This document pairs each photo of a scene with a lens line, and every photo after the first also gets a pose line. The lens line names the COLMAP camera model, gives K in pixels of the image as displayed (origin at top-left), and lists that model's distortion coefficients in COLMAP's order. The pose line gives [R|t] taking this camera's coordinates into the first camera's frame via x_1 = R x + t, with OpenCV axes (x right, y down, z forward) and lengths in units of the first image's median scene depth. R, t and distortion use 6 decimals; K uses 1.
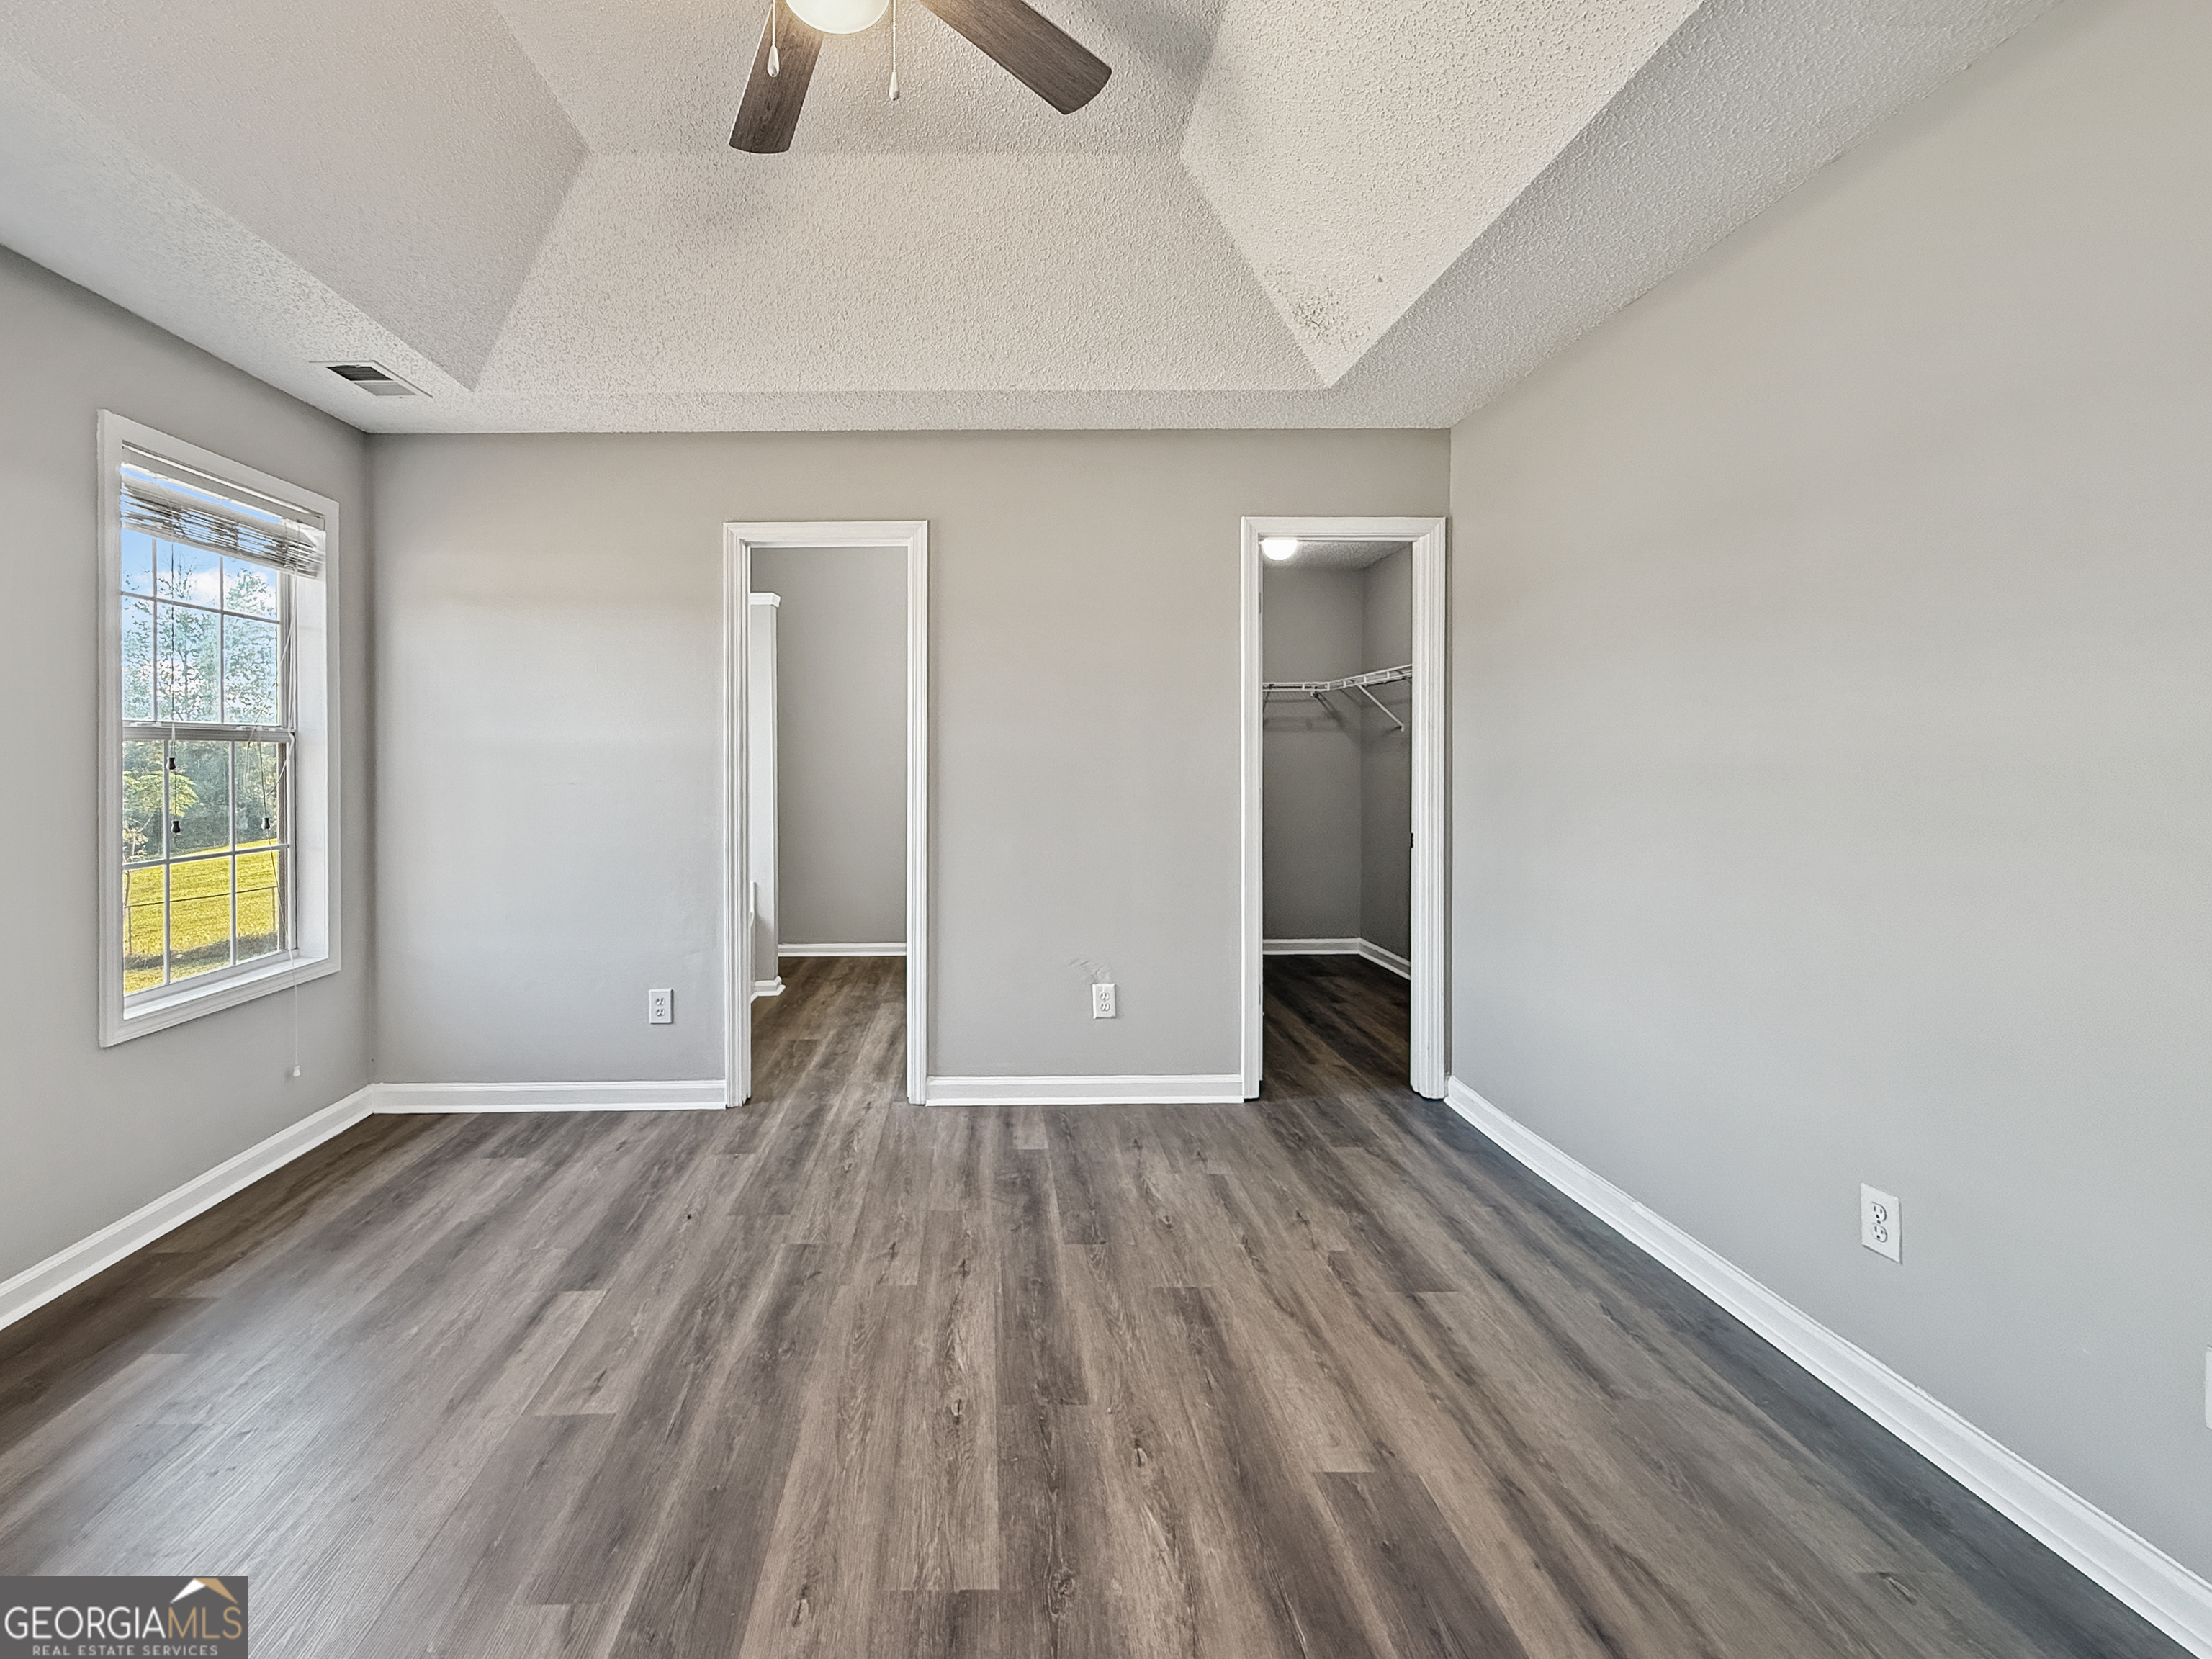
lens RADIAL K [[909.7, 0, 1098.9], [0, 909.7, 765.2], [0, 0, 1]] dist [-0.000962, -0.001005]
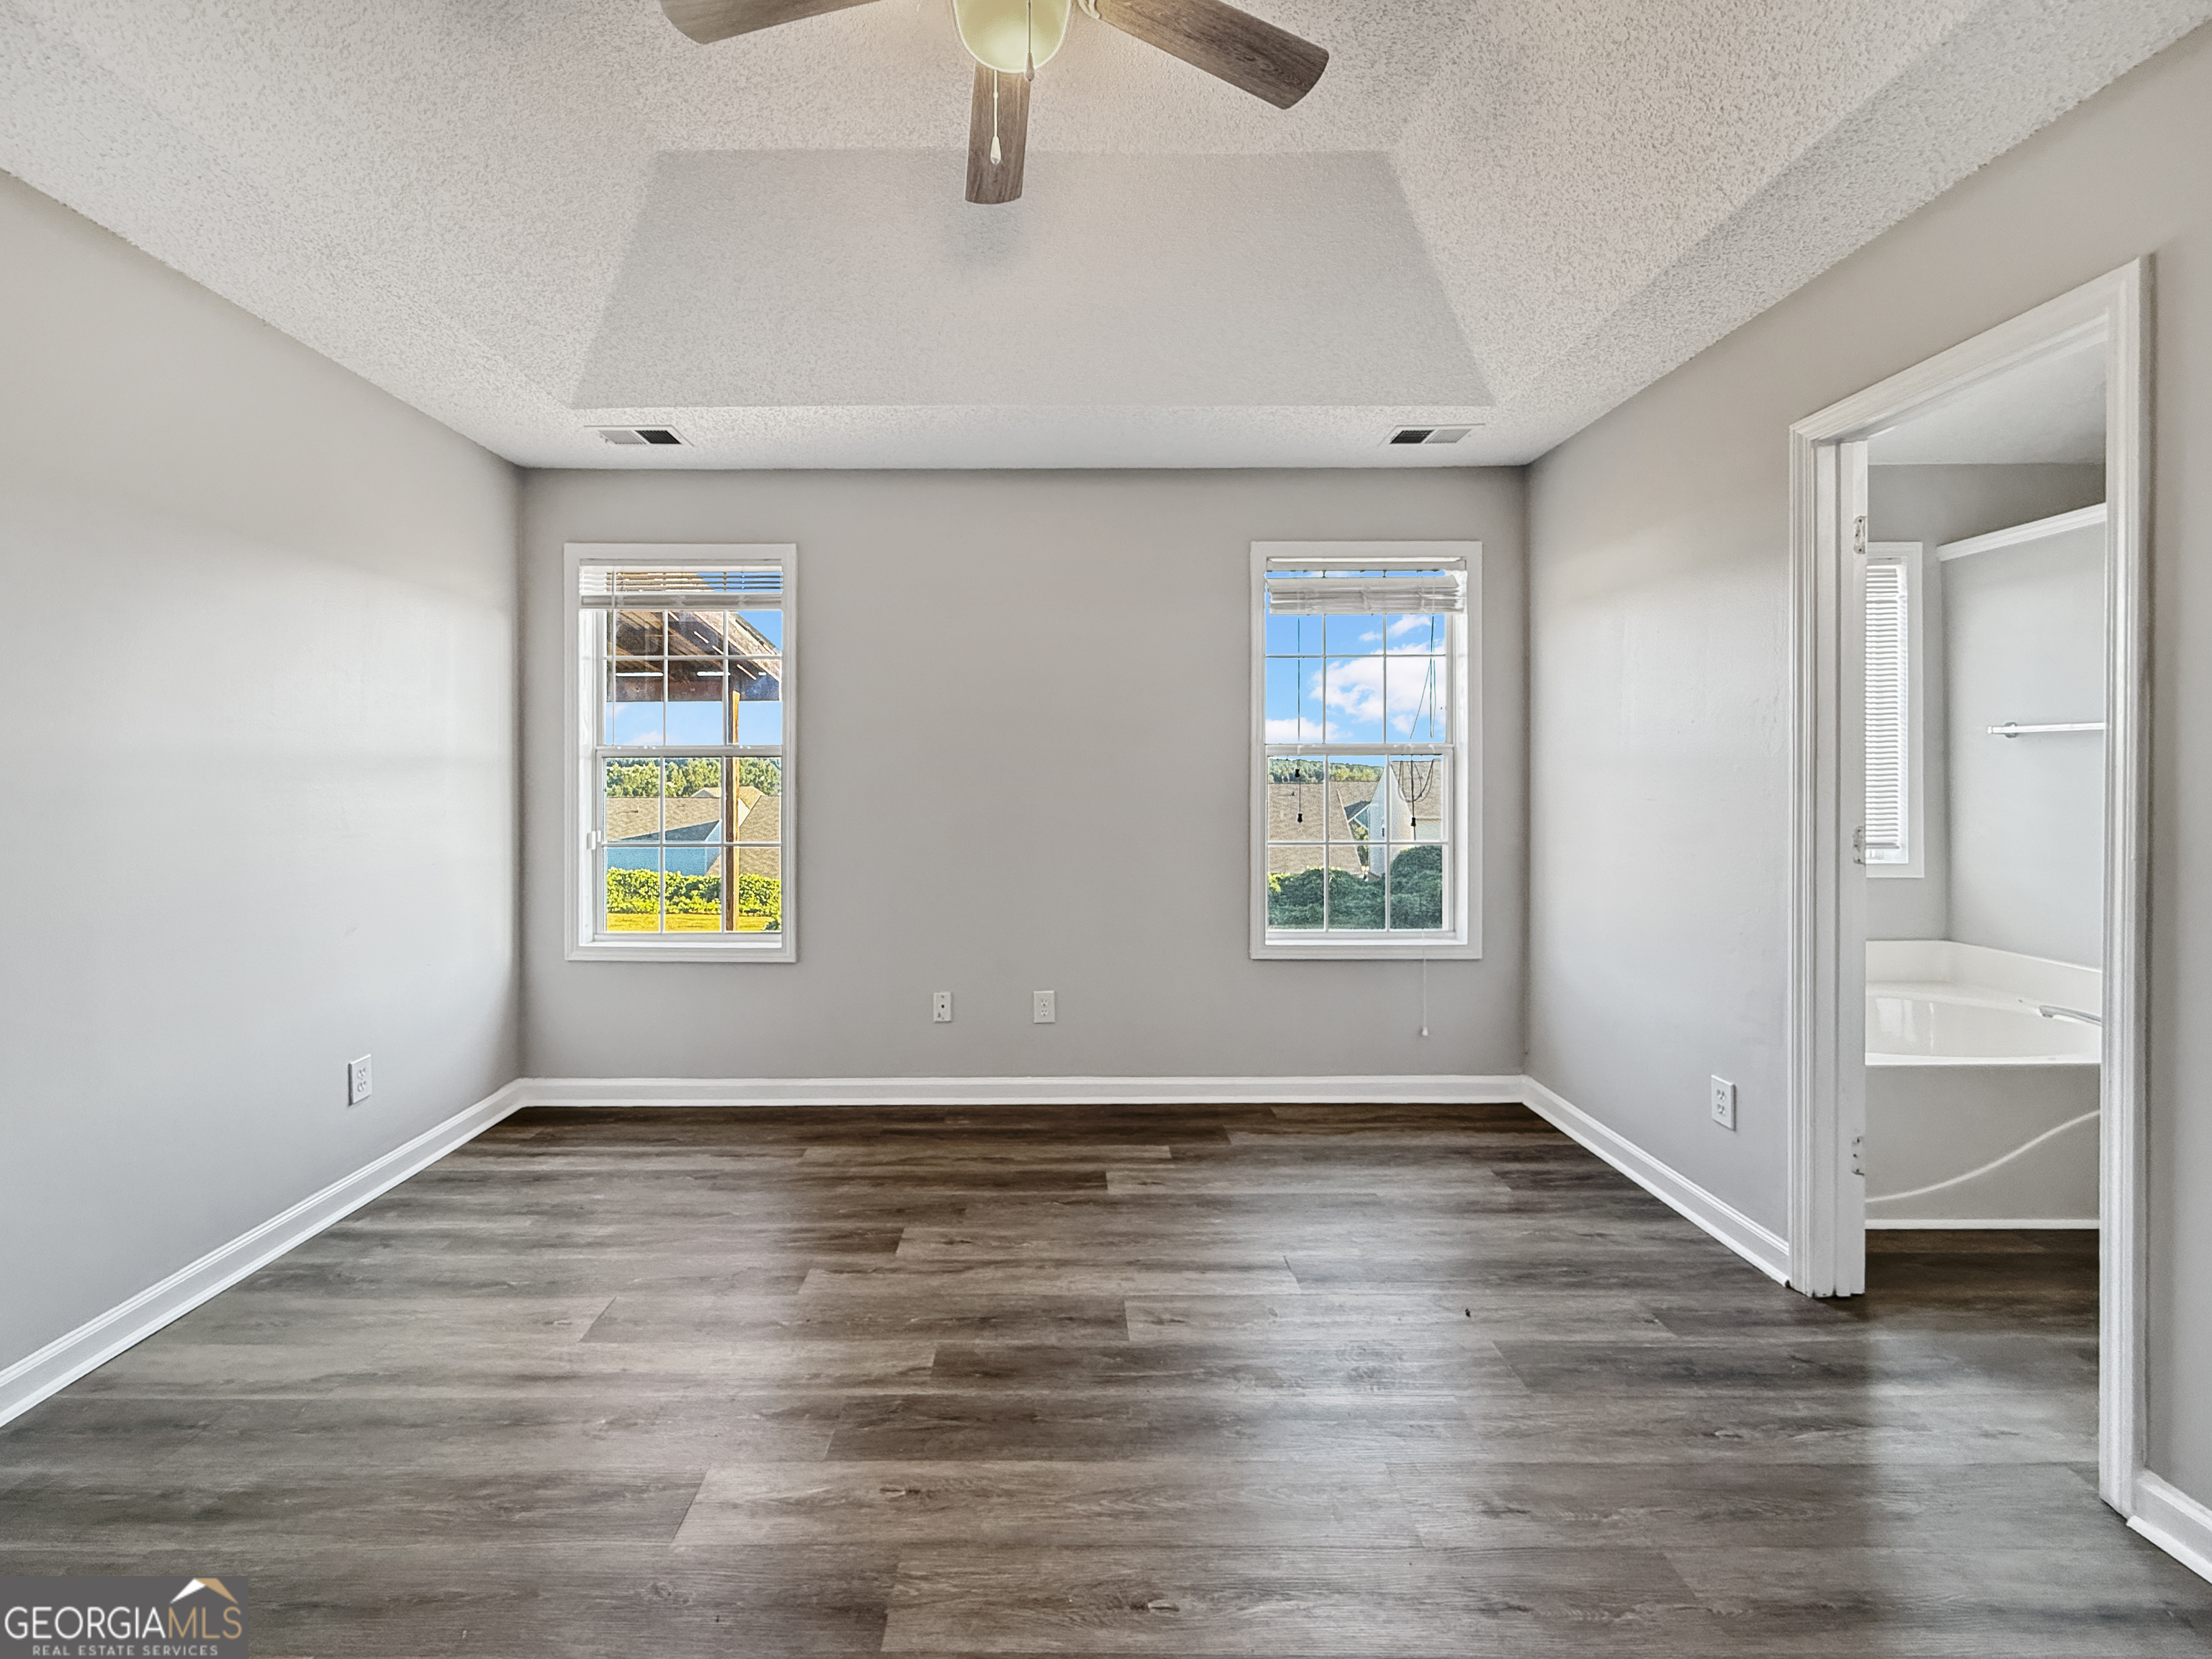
lens RADIAL K [[1010.8, 0, 1102.3], [0, 1010.8, 768.7], [0, 0, 1]] dist [-0.000995, -0.001314]
pose [[-0.089992, 0.001354, -0.995942, 0.527613], [-0.004771, 0.999987, 0.001791, -0.010830], [0.995931, 0.004913, -0.089985, 0.758599]]
